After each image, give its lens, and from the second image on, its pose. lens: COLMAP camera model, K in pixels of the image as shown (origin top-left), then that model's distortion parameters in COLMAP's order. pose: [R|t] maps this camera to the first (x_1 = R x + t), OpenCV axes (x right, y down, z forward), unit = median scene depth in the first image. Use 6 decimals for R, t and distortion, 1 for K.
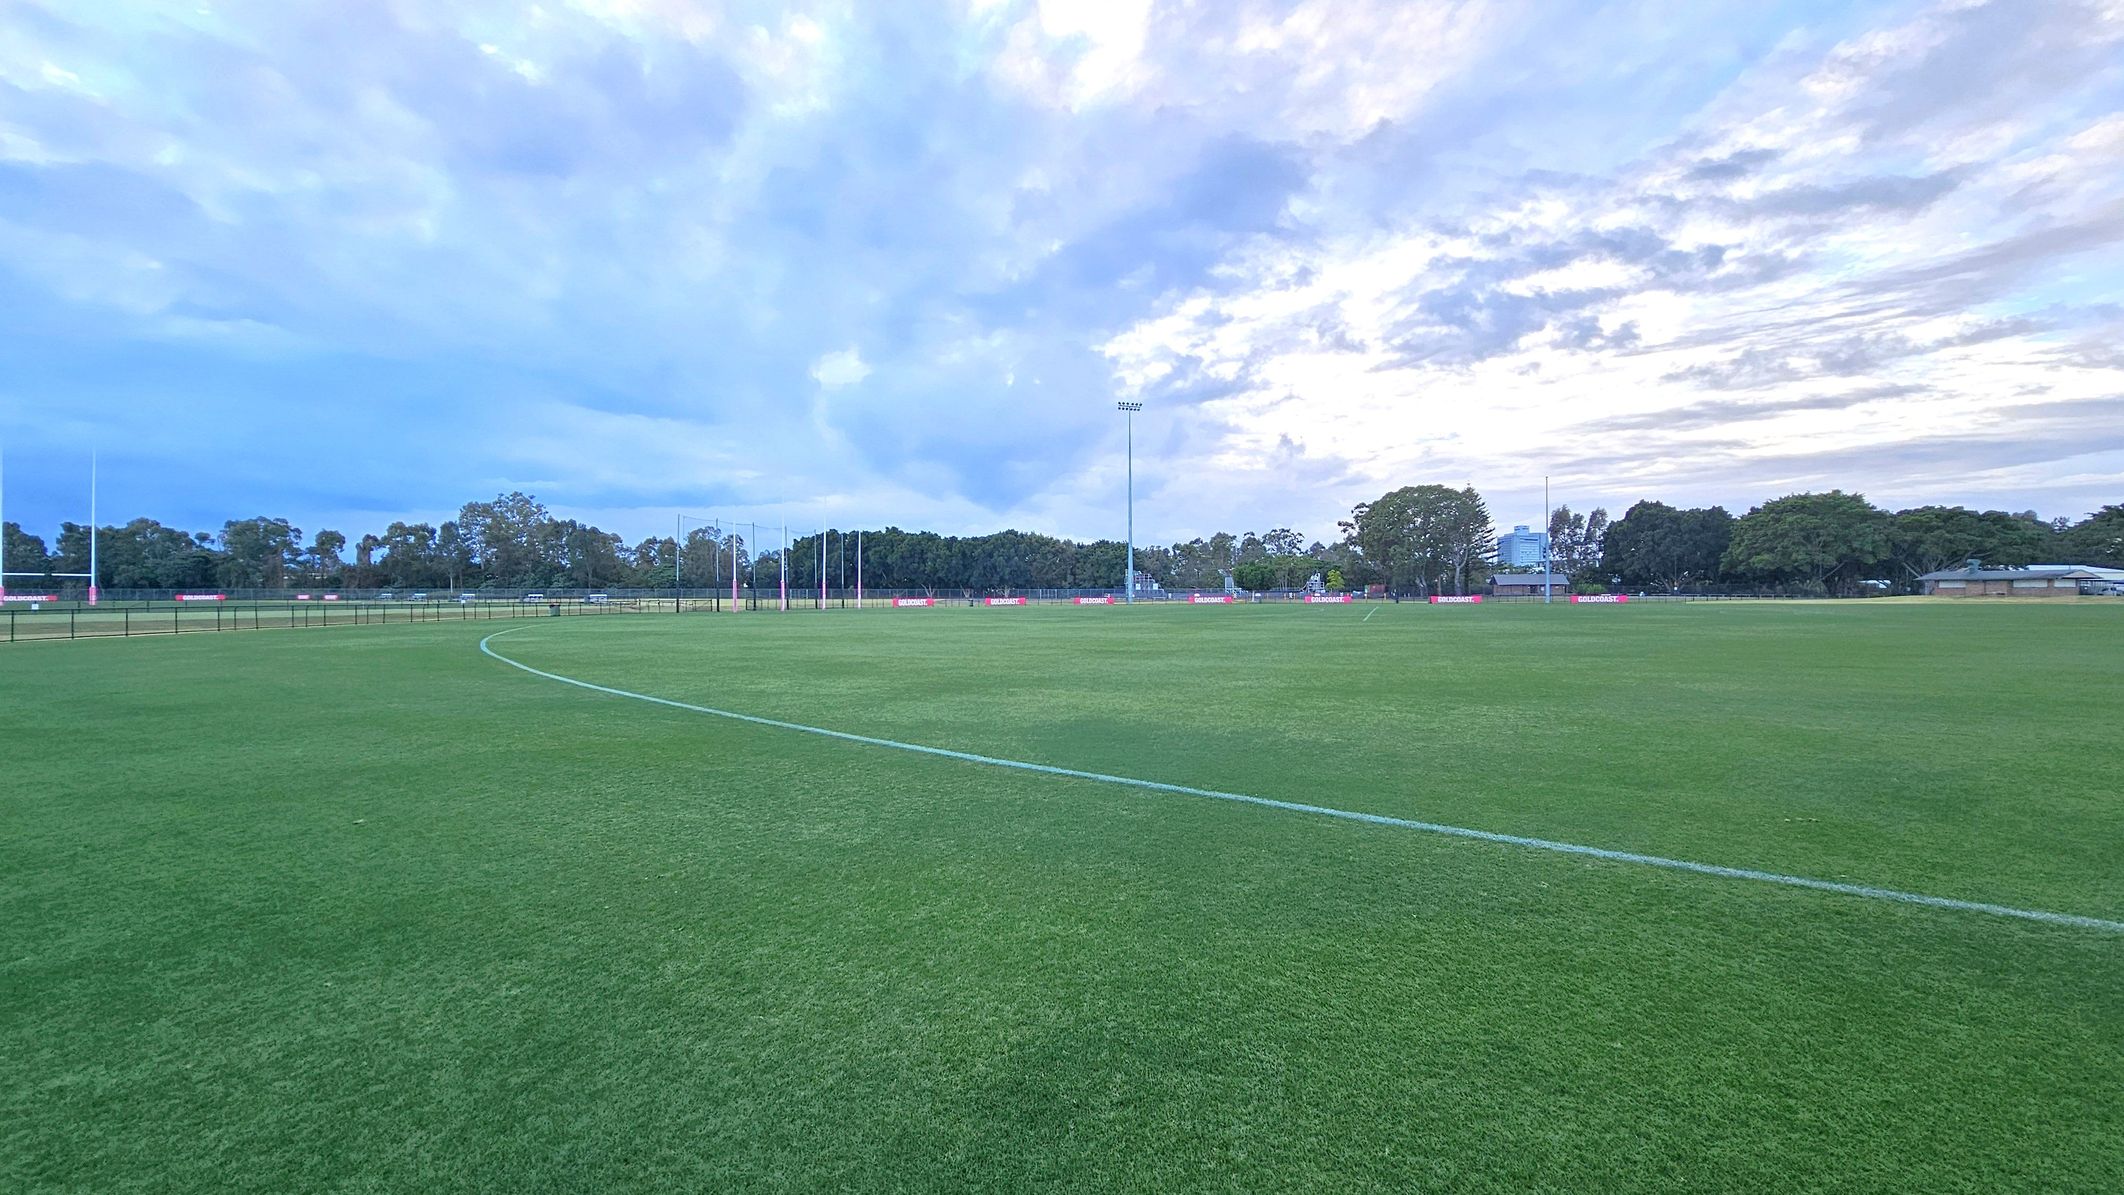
lens RADIAL K [[882.5, 0, 1060.0], [0, 882.5, 596.1], [0, 0, 1]] dist [-0.003597, 0.000301]
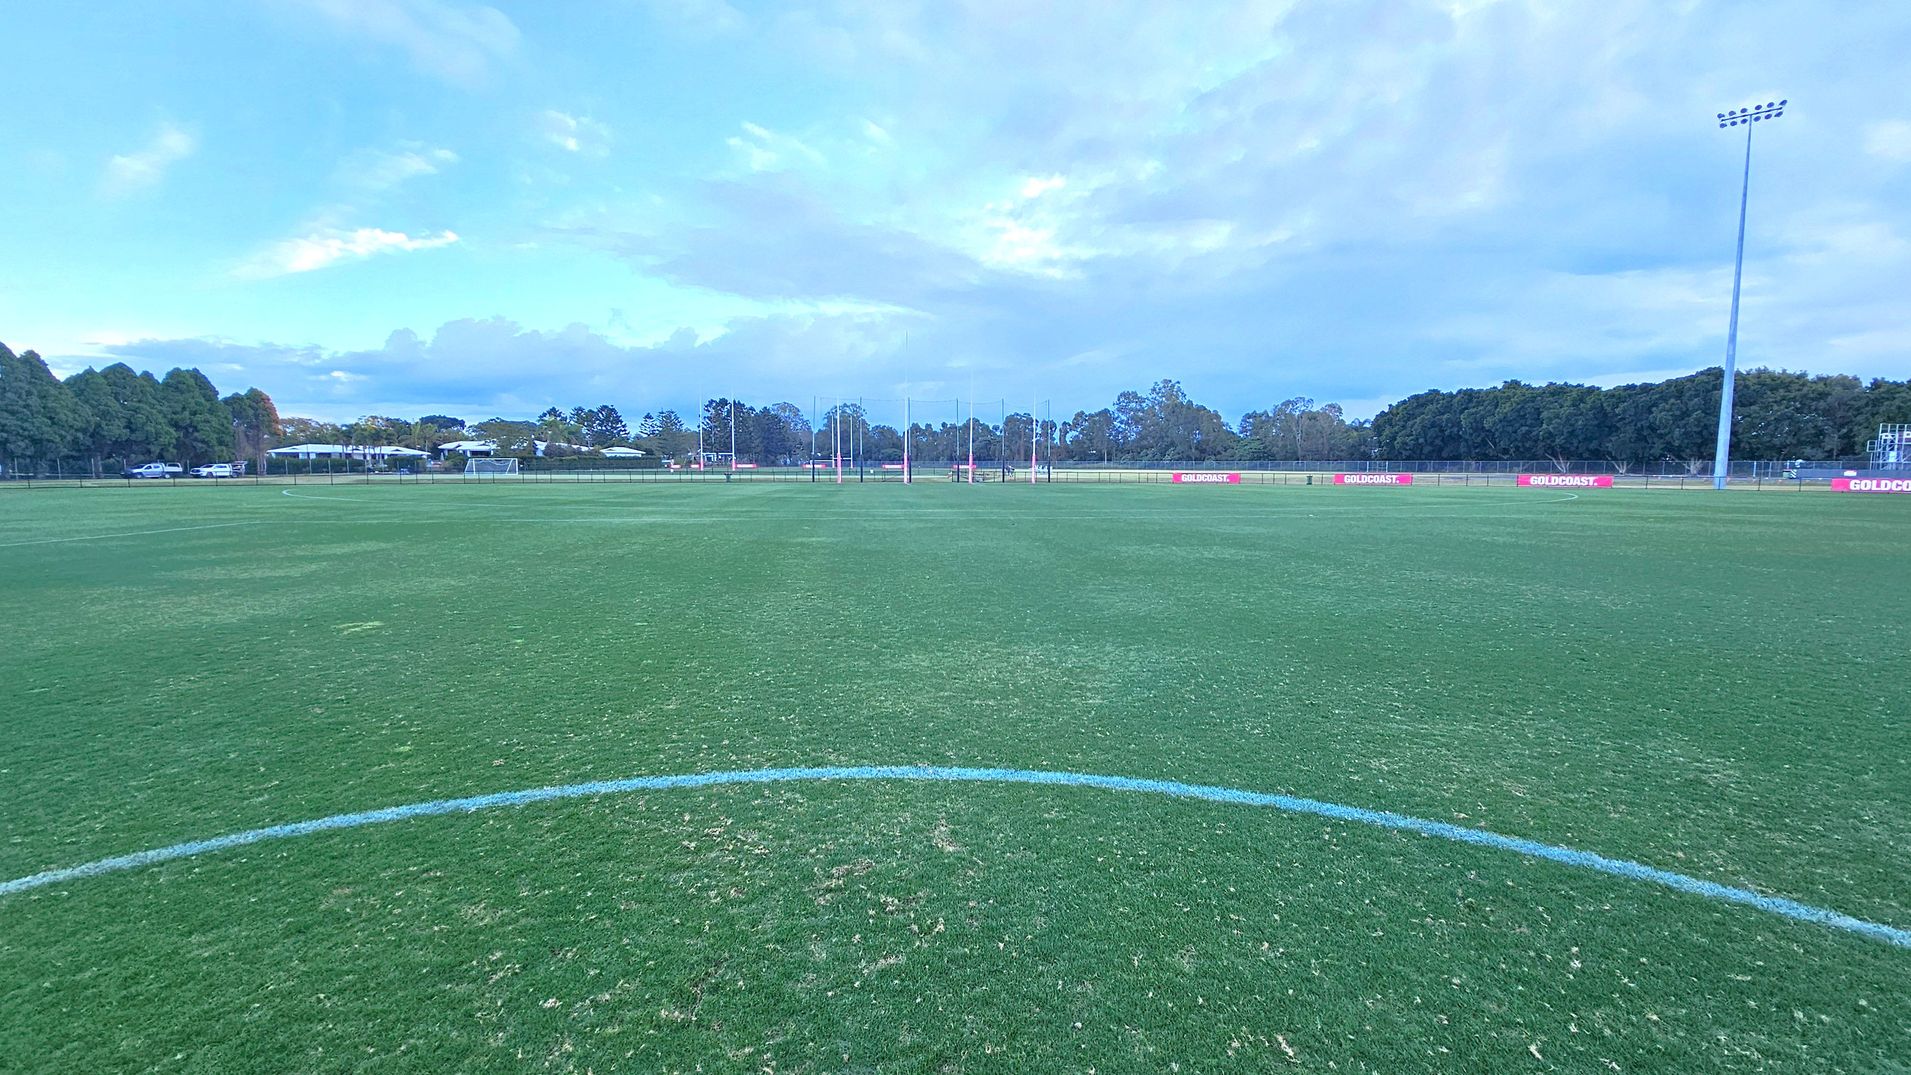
lens RADIAL K [[794.0, 0, 947.1], [0, 794.0, 539.4], [0, 0, 1]] dist [-0.003597, 0.000301]
pose [[0.452082, 0.086415, -0.887781, 0.241068], [-0.006031, 0.995569, 0.093836, -0.002370], [0.891956, -0.037067, 0.450600, 0.274793]]
